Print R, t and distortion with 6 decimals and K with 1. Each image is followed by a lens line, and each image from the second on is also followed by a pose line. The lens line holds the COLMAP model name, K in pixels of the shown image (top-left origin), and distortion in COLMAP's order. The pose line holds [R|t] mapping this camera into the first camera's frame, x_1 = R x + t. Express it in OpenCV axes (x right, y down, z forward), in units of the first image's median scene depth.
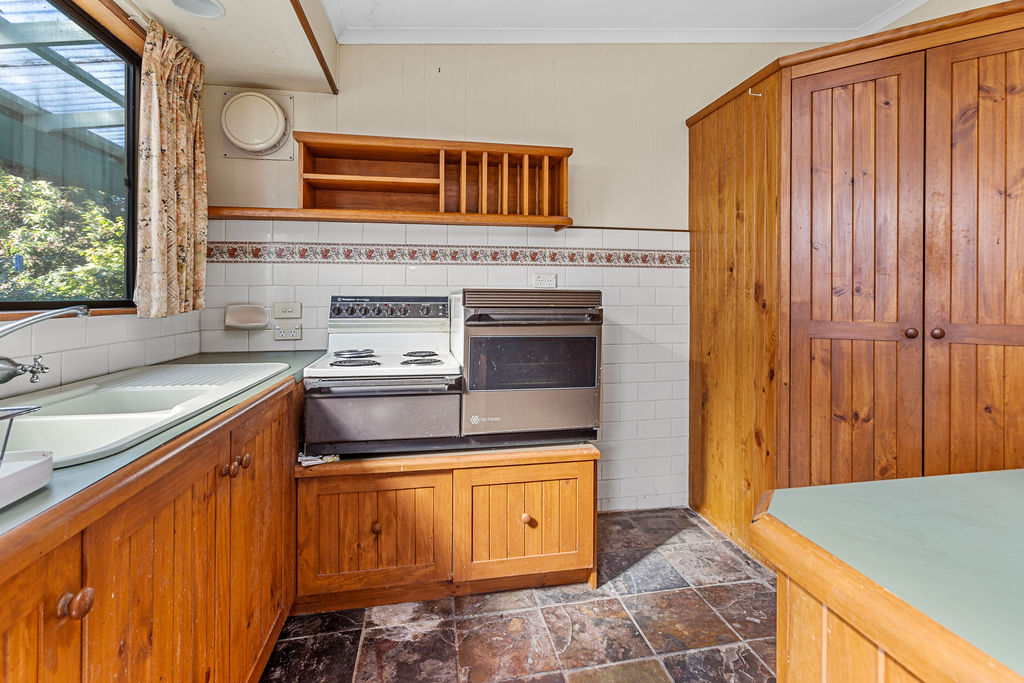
lens RADIAL K [[479.0, 0, 520.4], [0, 479.0, 301.5], [0, 0, 1]] dist [0.000936, 0.002203]
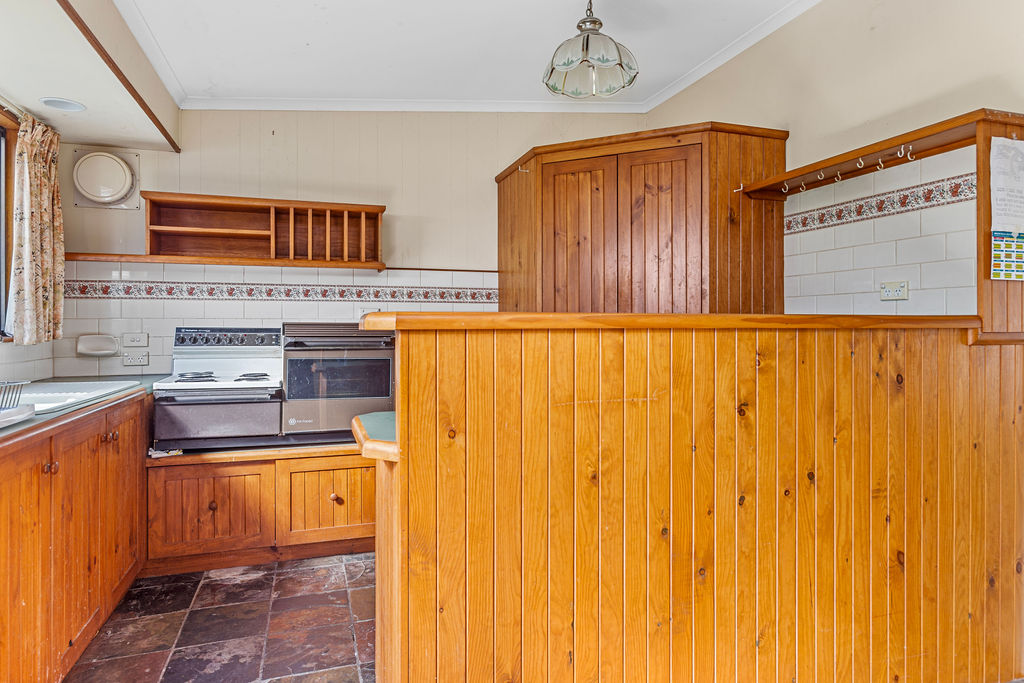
lens RADIAL K [[615.1, 0, 512.0], [0, 615.1, 336.7], [0, 0, 1]] dist [0.018515, -0.003540]
pose [[0.992869, -0.002823, 0.119175, 0.298516], [0.002005, 0.999974, 0.006984, 0.002652], [-0.119192, -0.006696, 0.992849, -0.740292]]
